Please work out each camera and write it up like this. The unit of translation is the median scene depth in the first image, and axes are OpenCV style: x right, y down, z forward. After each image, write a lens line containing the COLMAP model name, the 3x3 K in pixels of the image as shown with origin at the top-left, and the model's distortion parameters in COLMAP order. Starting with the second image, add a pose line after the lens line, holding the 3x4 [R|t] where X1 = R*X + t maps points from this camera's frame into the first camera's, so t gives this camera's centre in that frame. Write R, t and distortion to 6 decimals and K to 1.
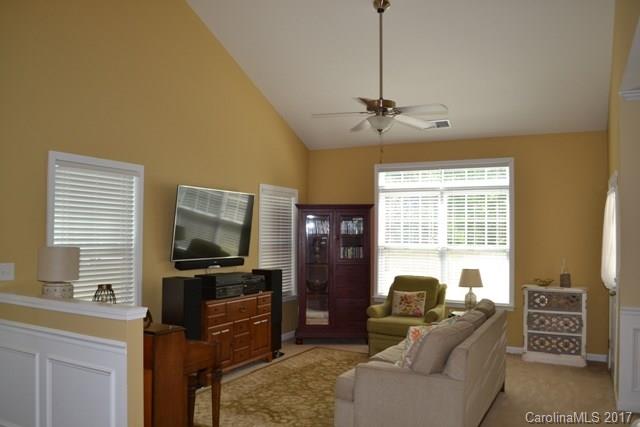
lens RADIAL K [[511.2, 0, 320.0], [0, 511.2, 213.5], [0, 0, 1]] dist [-0.067055, 0.002427]
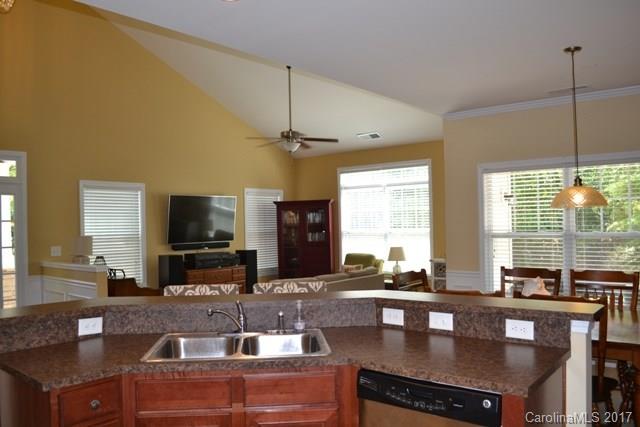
lens RADIAL K [[511.2, 0, 320.0], [0, 511.2, 213.5], [0, 0, 1]] dist [-0.067055, 0.002427]
pose [[0.977094, -0.034013, -0.210074, 0.380457], [0.038578, 0.999099, 0.017670, -0.006916], [0.209284, -0.025369, 0.977526, -0.312720]]
